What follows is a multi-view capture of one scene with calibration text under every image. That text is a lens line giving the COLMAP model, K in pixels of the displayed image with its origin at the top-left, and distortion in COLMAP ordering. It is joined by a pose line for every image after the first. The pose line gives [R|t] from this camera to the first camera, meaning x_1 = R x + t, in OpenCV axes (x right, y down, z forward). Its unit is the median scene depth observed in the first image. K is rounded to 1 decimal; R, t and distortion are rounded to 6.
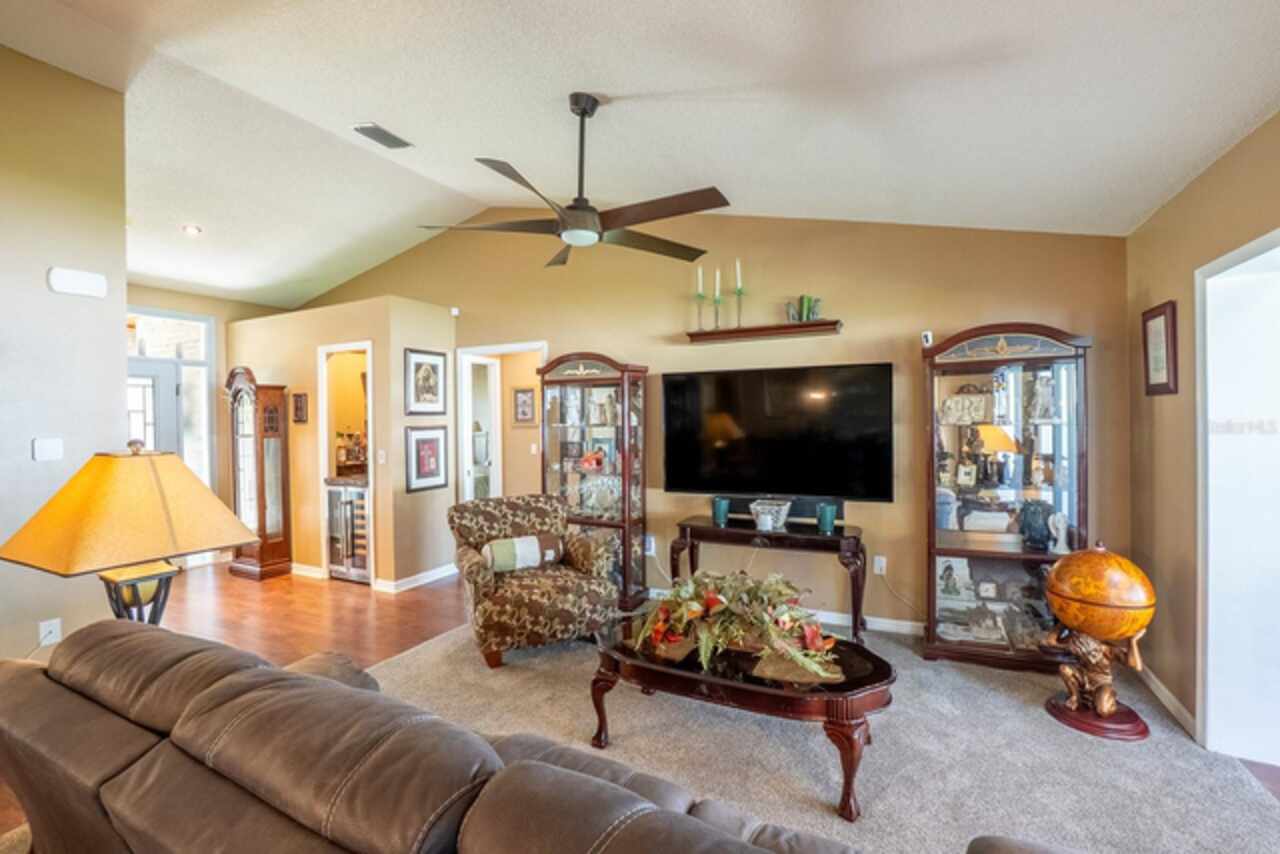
lens RADIAL K [[566.6, 0, 632.3], [0, 566.6, 425.0], [0, 0, 1]] dist [-0.064782, 0.022318]
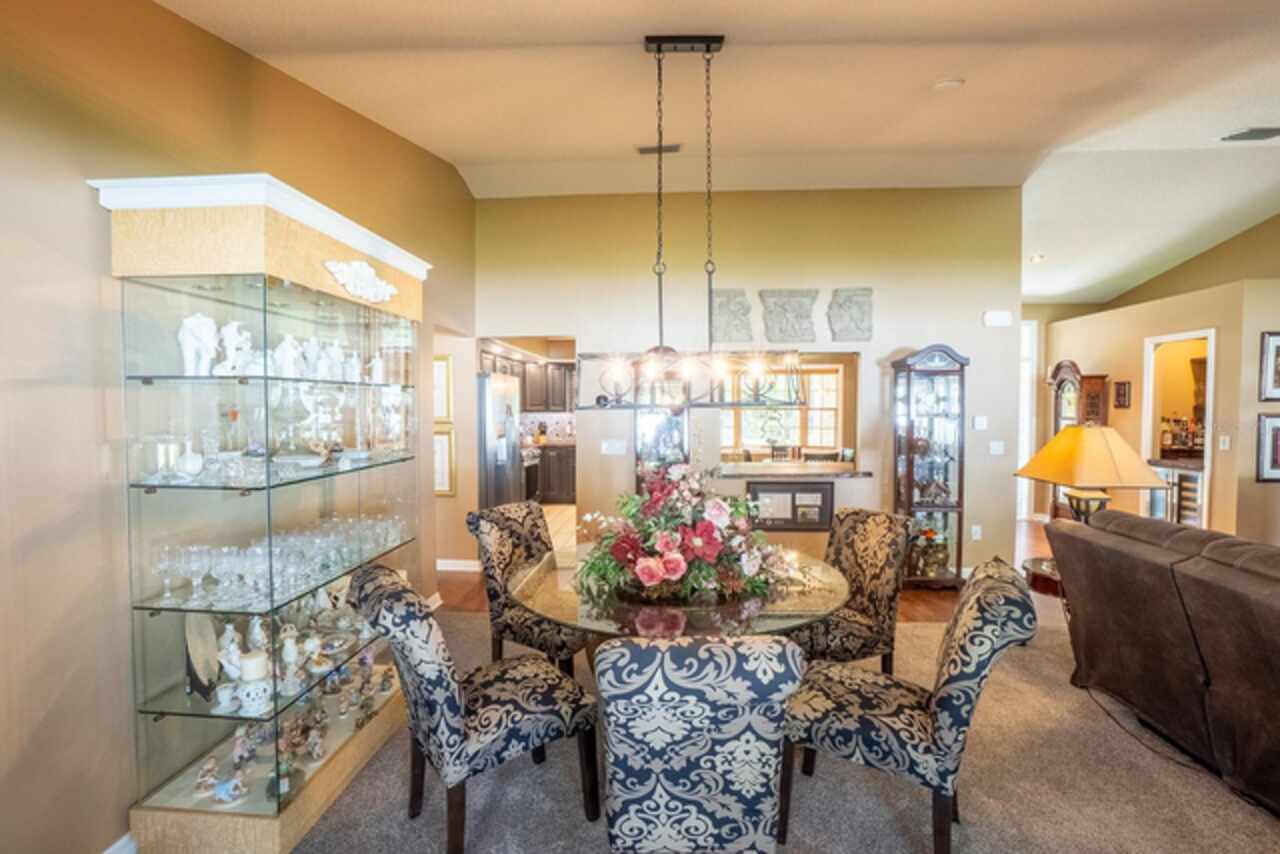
lens RADIAL K [[566.6, 0, 632.3], [0, 566.6, 425.0], [0, 0, 1]] dist [-0.064782, 0.022318]
pose [[0.380321, 0.041861, -0.923907, 0.043477], [-0.013662, 0.999120, 0.039645, 0.000477], [0.924754, -0.002455, 0.380558, -0.334393]]
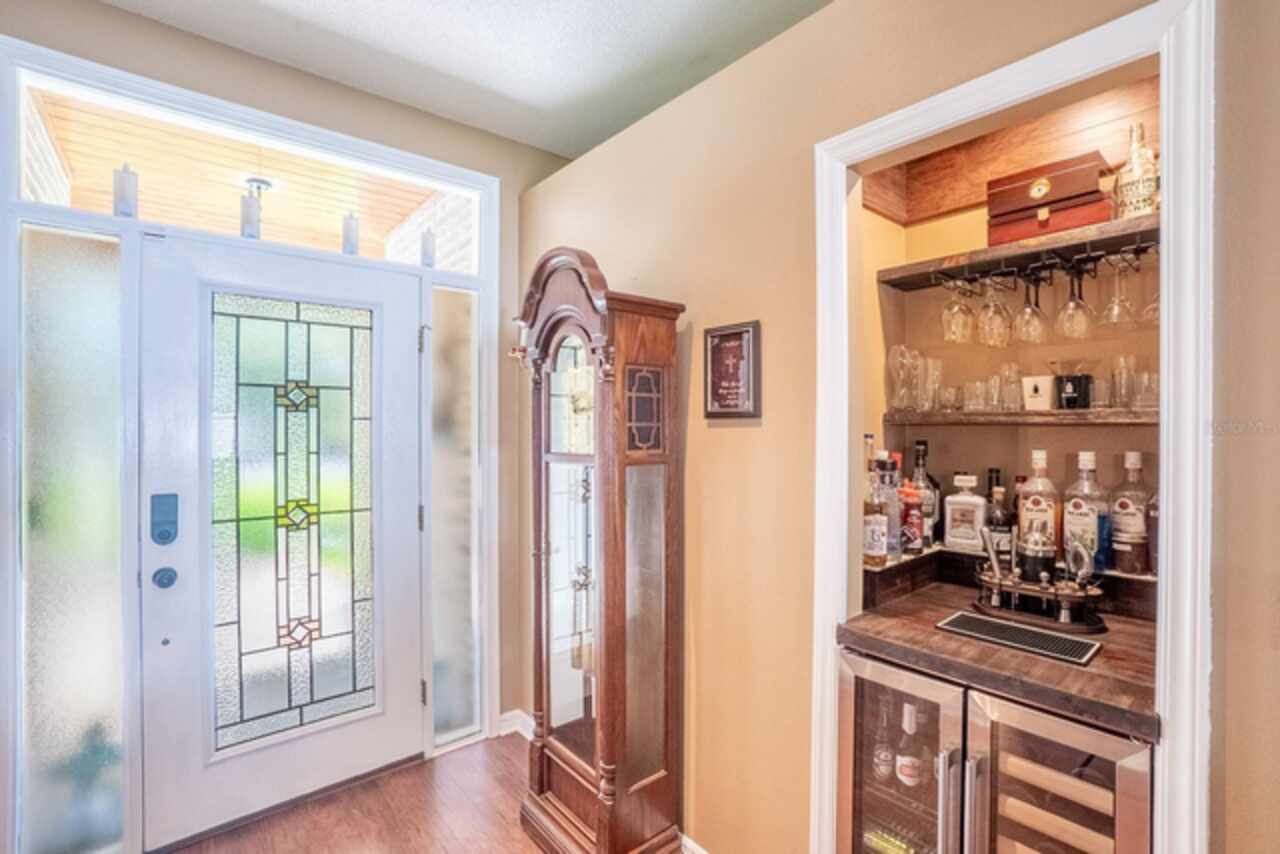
lens RADIAL K [[566.6, 0, 632.3], [0, 566.6, 425.0], [0, 0, 1]] dist [-0.064782, 0.022318]
pose [[0.912801, 0.016483, -0.408071, -0.526277], [-0.018022, 0.999838, 0.000072, -0.000339], [0.408006, 0.007288, 0.912950, 0.698851]]
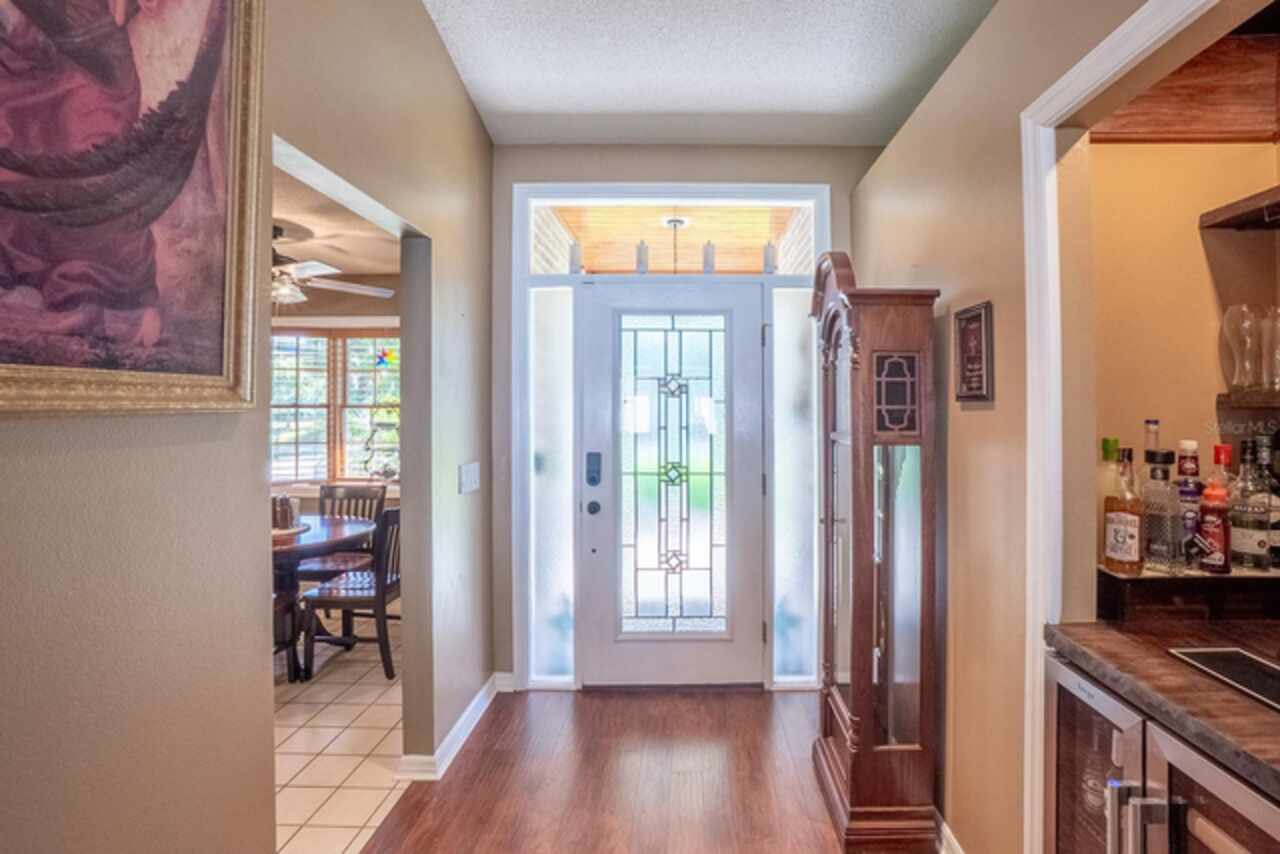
lens RADIAL K [[588.9, 0, 705.0], [0, 588.9, 399.4], [0, 0, 1]] dist [-0.034206, 0.000877]
pose [[0.457317, 0.007538, -0.889272, -0.385317], [-0.014818, 0.999890, 0.000855, -0.004094], [0.889180, 0.012786, 0.457378, 0.730744]]
